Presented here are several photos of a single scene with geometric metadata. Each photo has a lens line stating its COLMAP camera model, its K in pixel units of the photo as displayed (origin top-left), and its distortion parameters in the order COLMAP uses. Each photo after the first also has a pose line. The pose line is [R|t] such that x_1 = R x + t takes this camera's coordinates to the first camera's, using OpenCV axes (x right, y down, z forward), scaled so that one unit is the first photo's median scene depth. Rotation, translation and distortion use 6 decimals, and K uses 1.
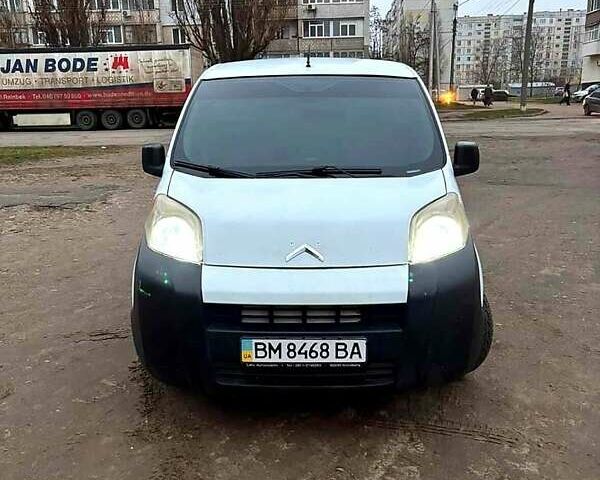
lens RADIAL K [[623.0, 0, 300.0], [0, 623.0, 240.0], [0, 0, 1]] dist [0.049956, -0.014882]
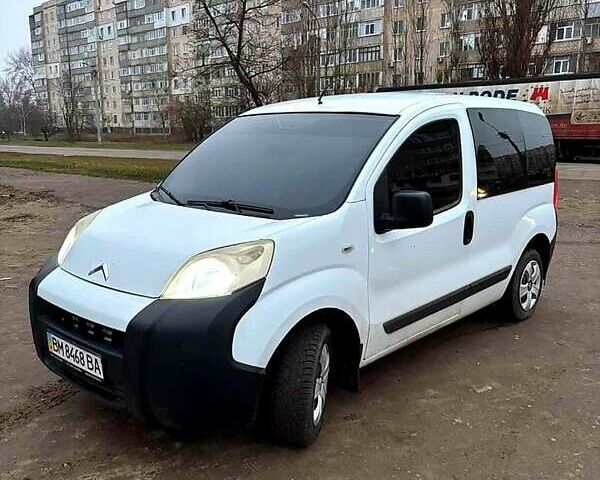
lens RADIAL K [[623.0, 0, 300.0], [0, 623.0, 240.0], [0, 0, 1]] dist [0.049956, -0.014882]
pose [[0.747375, 0.138126, -0.649886, 0.863107], [-0.167487, 0.985730, 0.016895, -0.097463], [0.642946, 0.096220, 0.759844, 0.314265]]
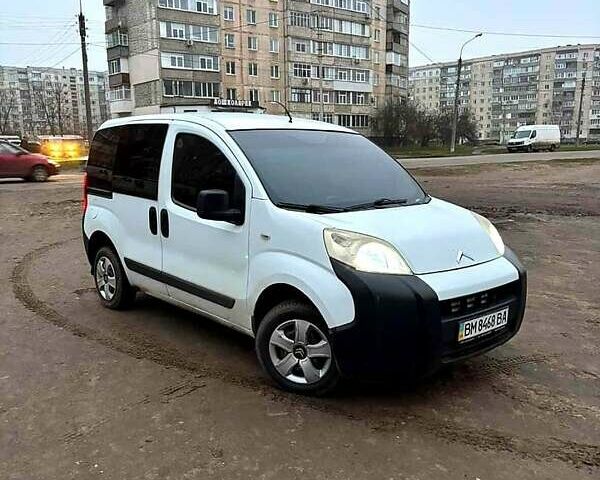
lens RADIAL K [[623.0, 0, 300.0], [0, 623.0, 240.0], [0, 0, 1]] dist [0.049956, -0.014882]
pose [[0.725121, -0.096860, 0.681776, -1.039411], [0.151260, 0.988282, -0.020471, -0.036291], [-0.671804, 0.117970, 0.731275, 0.188261]]
